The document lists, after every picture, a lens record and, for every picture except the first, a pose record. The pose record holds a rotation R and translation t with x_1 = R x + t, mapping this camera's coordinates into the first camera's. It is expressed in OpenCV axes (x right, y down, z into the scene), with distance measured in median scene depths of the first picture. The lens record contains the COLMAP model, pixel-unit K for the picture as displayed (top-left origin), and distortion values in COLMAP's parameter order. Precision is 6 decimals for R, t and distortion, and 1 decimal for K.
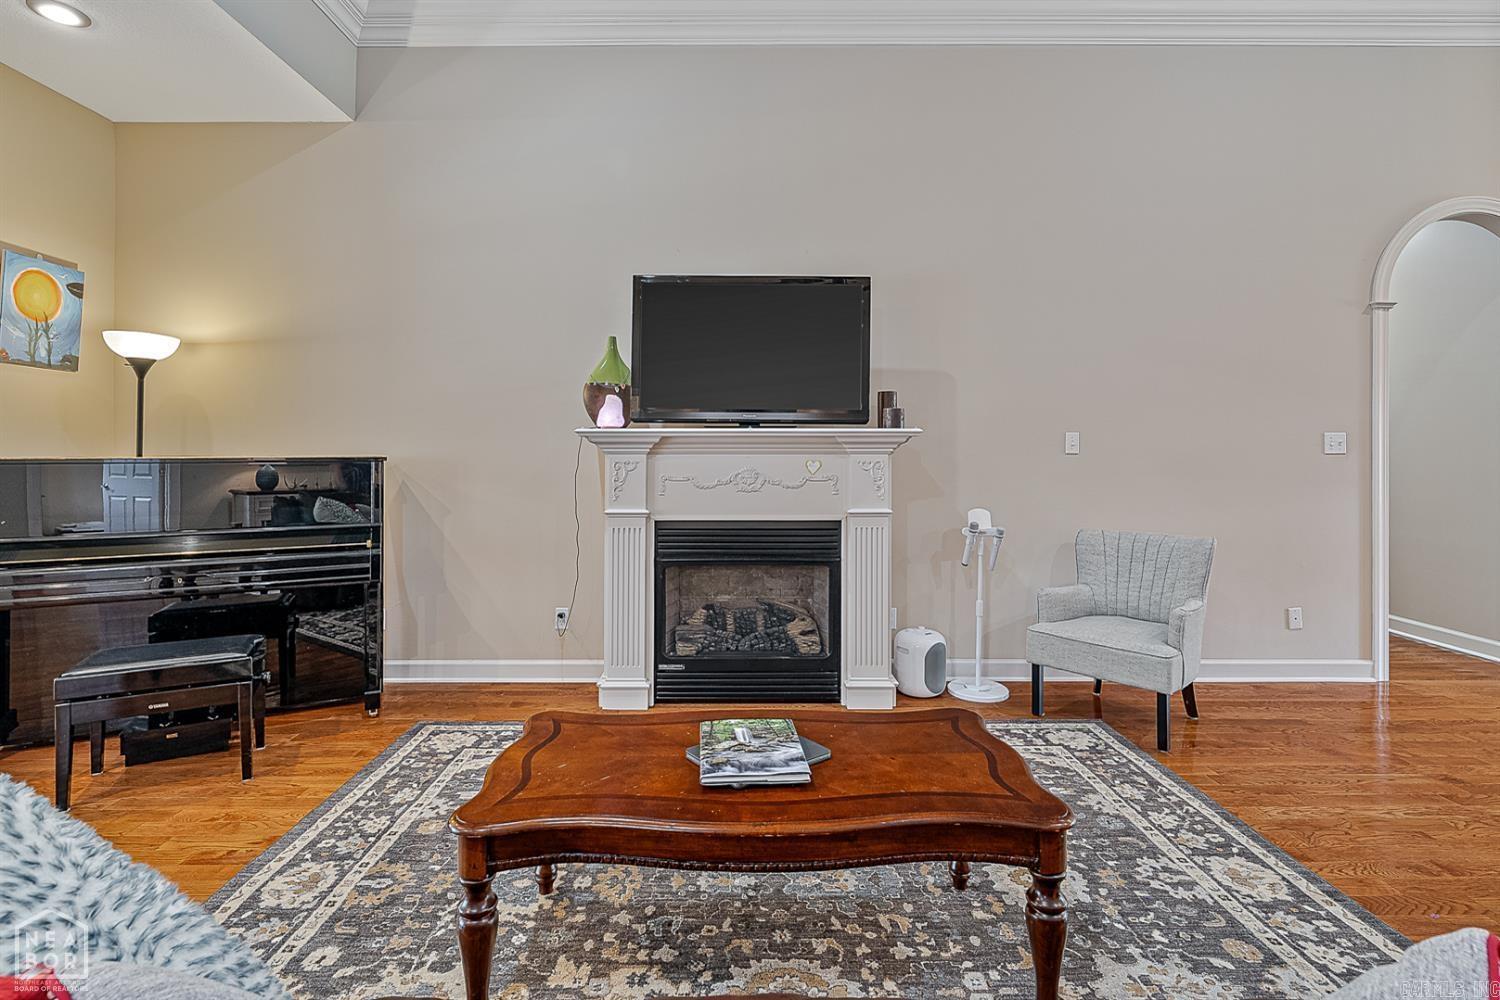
lens RADIAL K [[707.7, 0, 756.4], [0, 707.7, 460.4], [0, 0, 1]] dist [-0.005638, 0.001496]
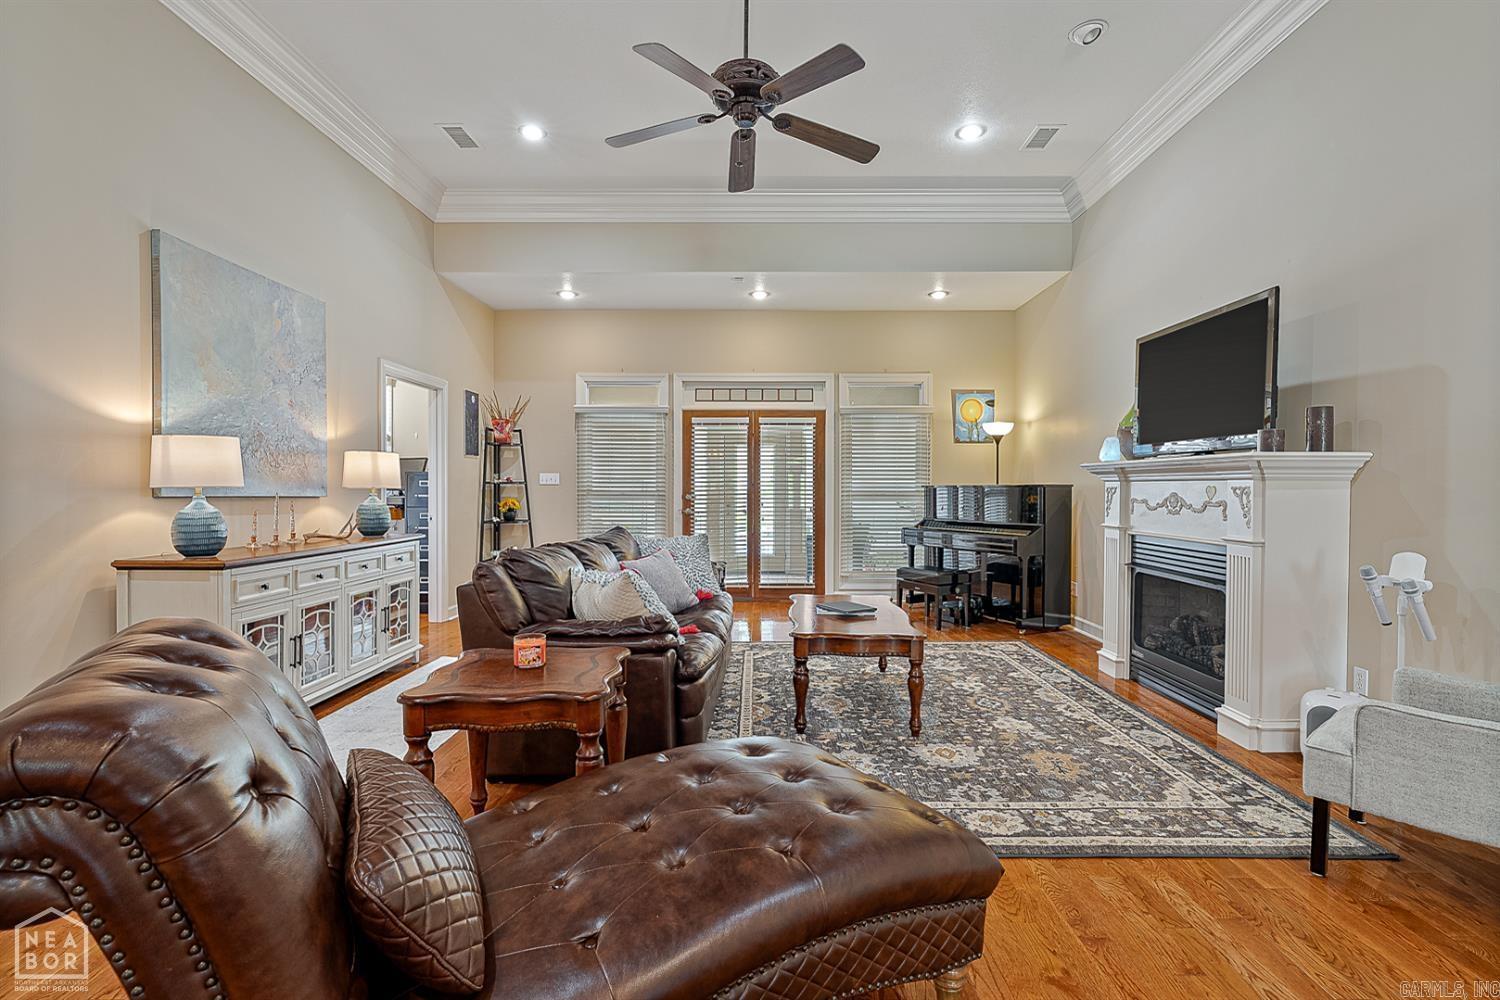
lens RADIAL K [[707.7, 0, 747.8], [0, 707.7, 494.3], [0, 0, 1]] dist [-0.005638, 0.001496]
pose [[-0.022395, 0.011795, -0.999680, 1.283841], [-0.008231, 0.999894, 0.011982, 0.004900], [0.999715, 0.008497, -0.022296, 0.392605]]
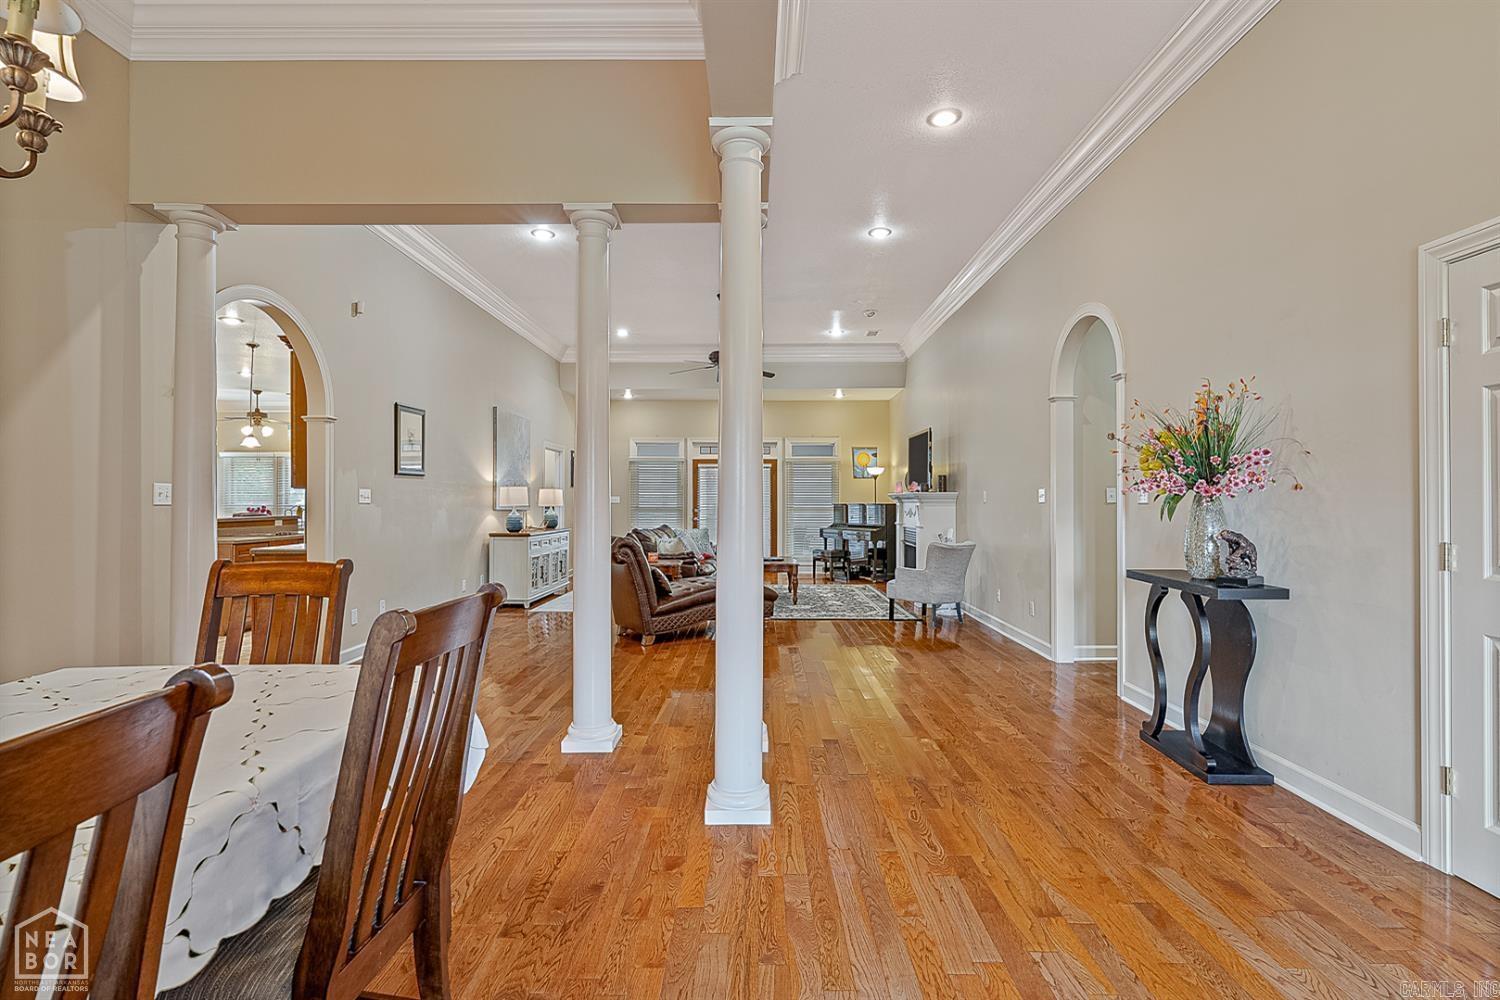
lens RADIAL K [[707.7, 0, 761.3], [0, 707.7, 499.4], [0, 0, 1]] dist [-0.005638, 0.001496]
pose [[0.000037, -0.003738, -0.999993, 2.910916], [-0.006941, 0.999969, -0.003738, -0.007057], [0.999976, 0.006941, 0.000011, 0.508512]]
